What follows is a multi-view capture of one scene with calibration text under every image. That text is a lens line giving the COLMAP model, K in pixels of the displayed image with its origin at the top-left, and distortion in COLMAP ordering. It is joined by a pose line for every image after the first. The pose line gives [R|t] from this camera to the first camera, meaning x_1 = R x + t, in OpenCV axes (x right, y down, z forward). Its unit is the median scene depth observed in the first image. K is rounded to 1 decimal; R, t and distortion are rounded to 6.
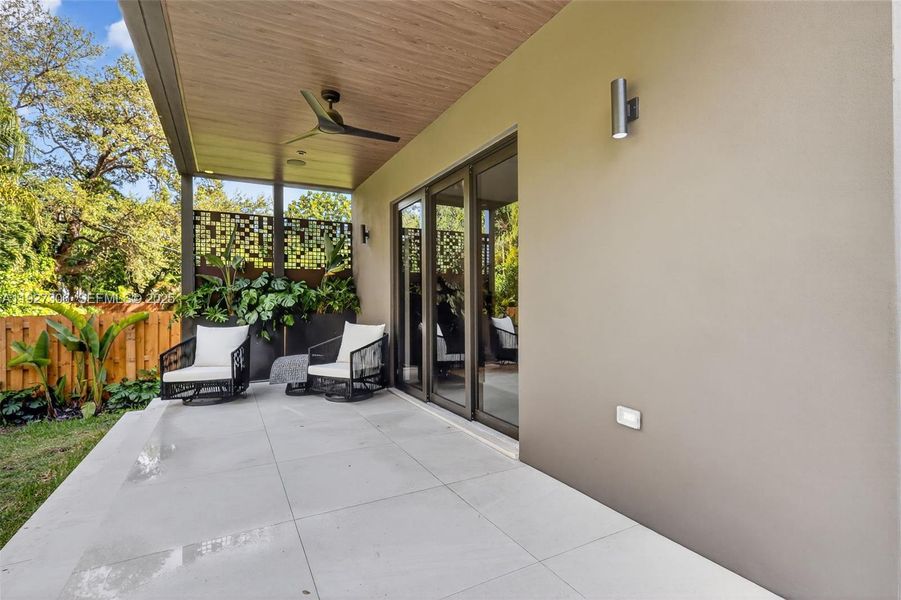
lens RADIAL K [[419.5, 0, 452.7], [0, 419.5, 297.7], [0, 0, 1]] dist [0.003261, 0.002180]
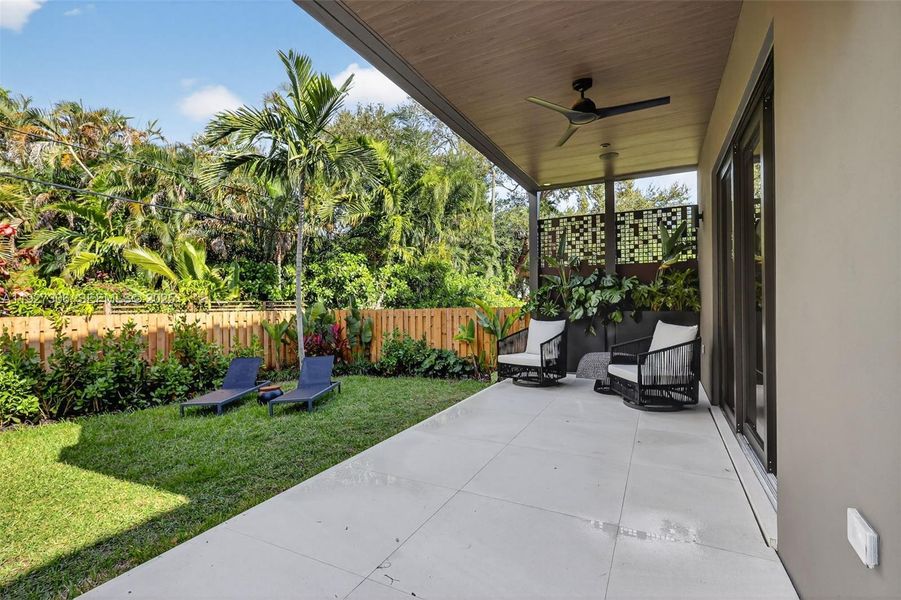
lens RADIAL K [[419.5, 0, 448.4], [0, 419.5, 301.0], [0, 0, 1]] dist [0.003261, 0.002180]
pose [[0.577931, 0.001952, -0.816083, 0.180213], [0.015404, 0.999793, 0.013300, -0.002299], [0.815940, -0.020258, 0.577781, 0.106922]]
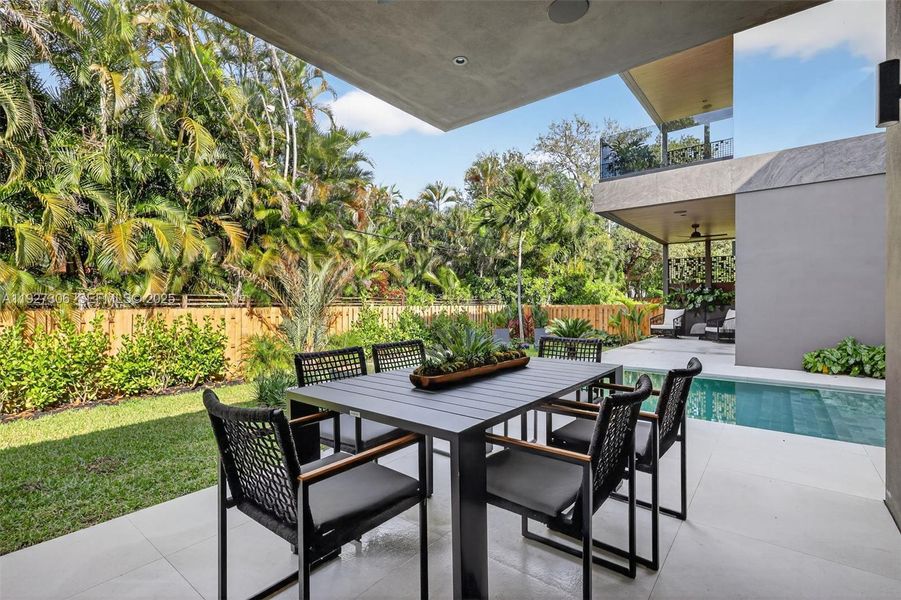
lens RADIAL K [[419.5, 0, 448.0], [0, 419.5, 301.3], [0, 0, 1]] dist [0.003261, 0.002180]
pose [[0.398320, 0.006834, -0.917221, 0.950743], [0.010649, 0.999870, 0.012074, -0.017742], [0.917185, -0.014576, 0.398196, -0.962843]]
